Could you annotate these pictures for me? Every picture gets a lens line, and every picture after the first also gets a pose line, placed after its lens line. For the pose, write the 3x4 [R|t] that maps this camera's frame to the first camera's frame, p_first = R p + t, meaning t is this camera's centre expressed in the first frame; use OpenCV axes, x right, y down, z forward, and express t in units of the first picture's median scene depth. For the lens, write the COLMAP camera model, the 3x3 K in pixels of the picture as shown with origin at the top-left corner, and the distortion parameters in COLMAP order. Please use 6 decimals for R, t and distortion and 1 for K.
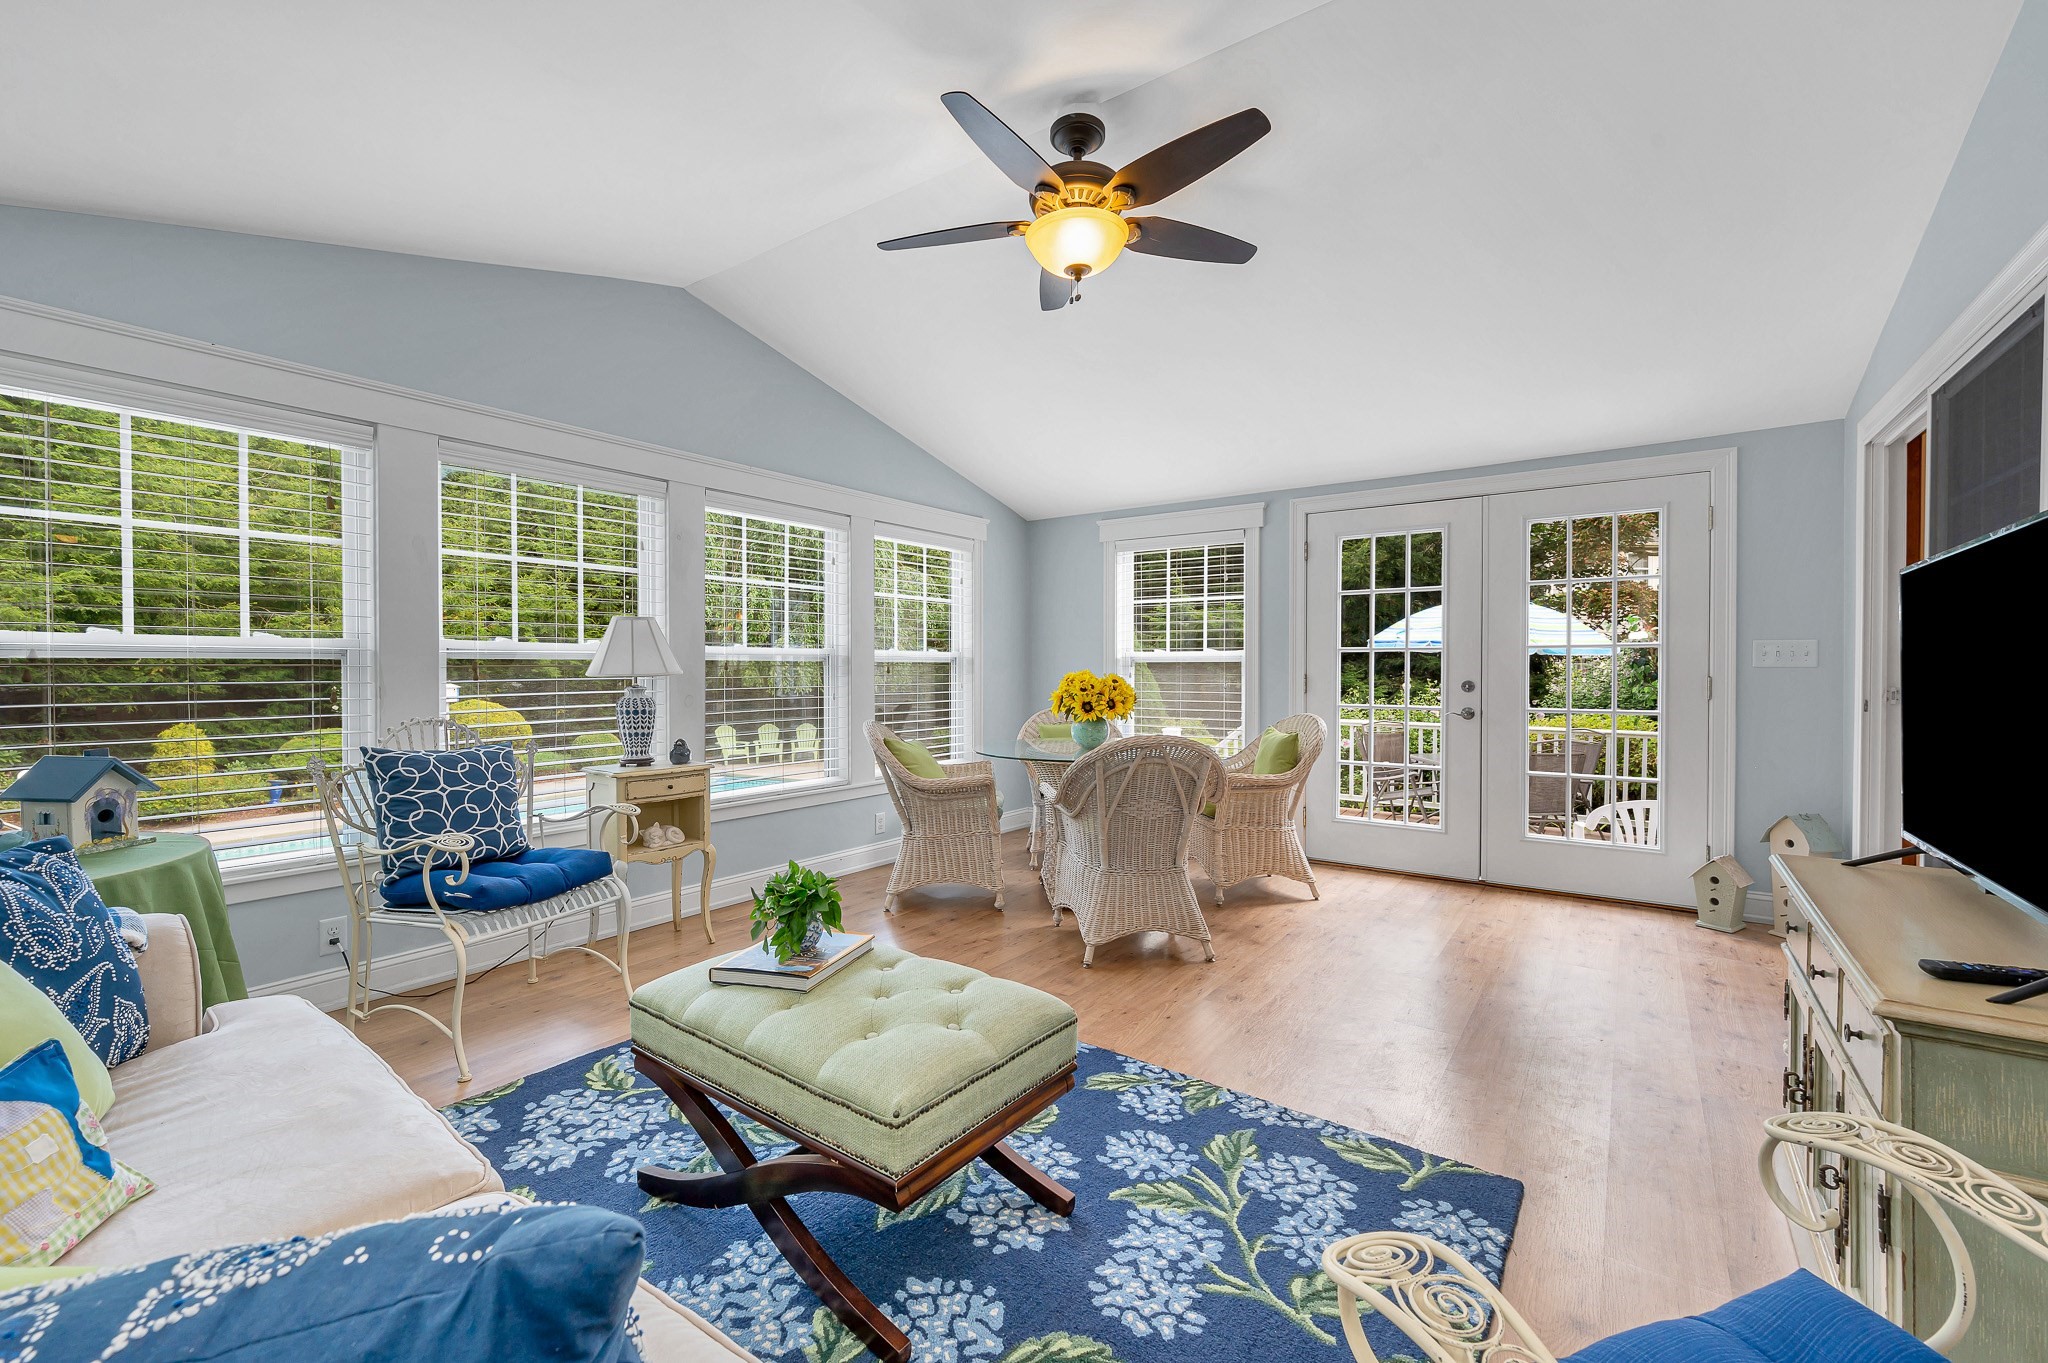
lens RADIAL K [[861.7, 0, 1032.4], [0, 861.7, 674.3], [0, 0, 1]] dist [-0.004754, 0.000630]
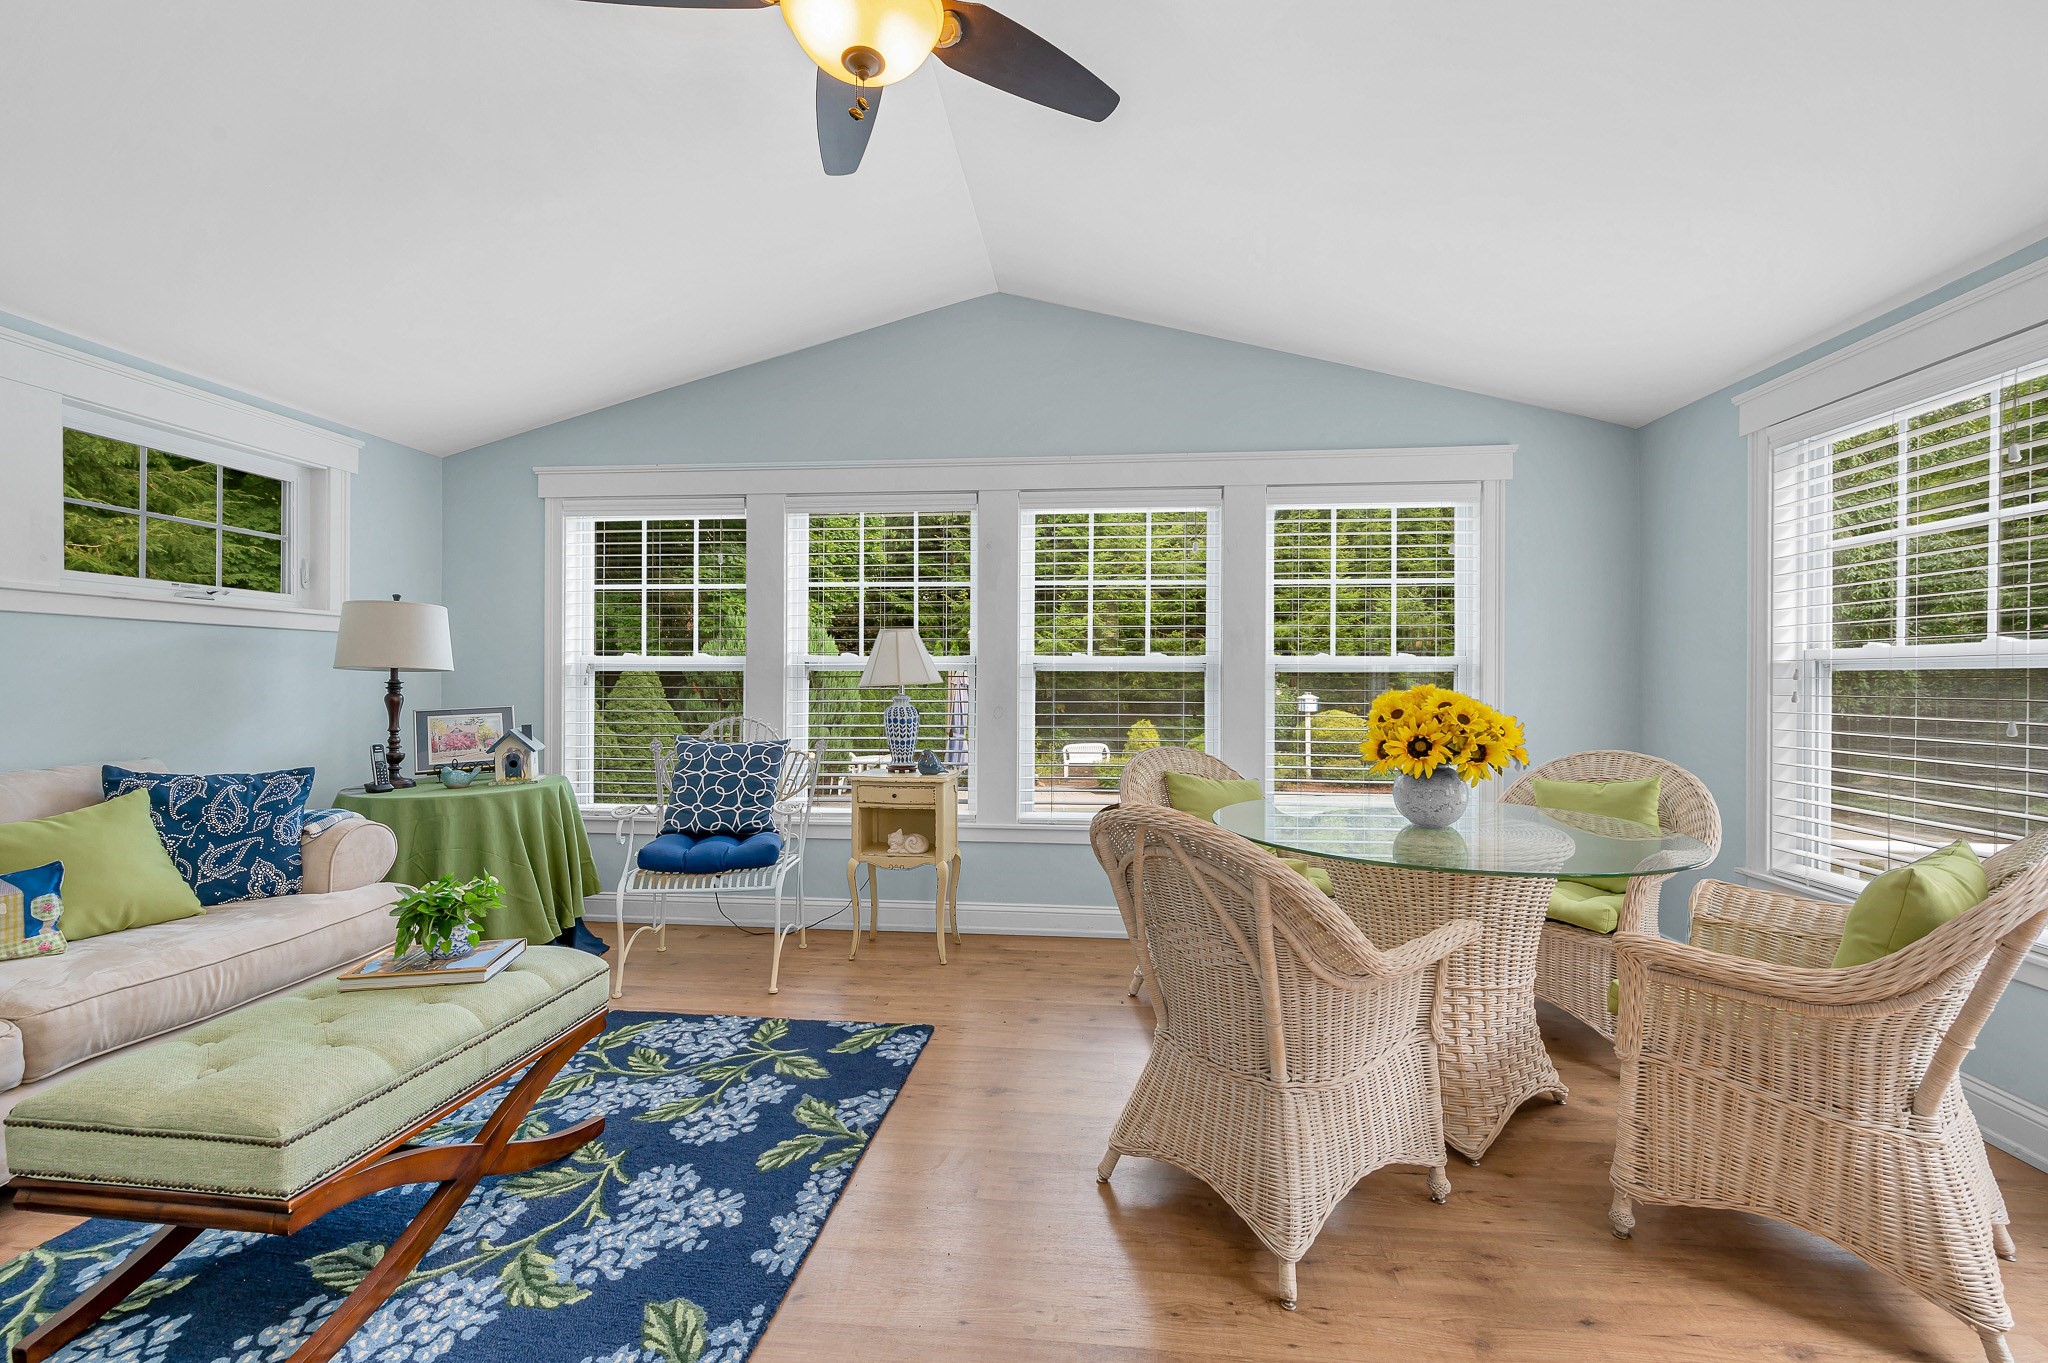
lens RADIAL K [[861.7, 0, 1025.3], [0, 861.7, 682.6], [0, 0, 1]] dist [-0.004754, 0.000630]
pose [[0.487891, 0.003915, -0.872896, 0.531765], [-0.010610, 0.999943, -0.001446, -0.002148], [0.872840, 0.009967, 0.487905, 0.629485]]
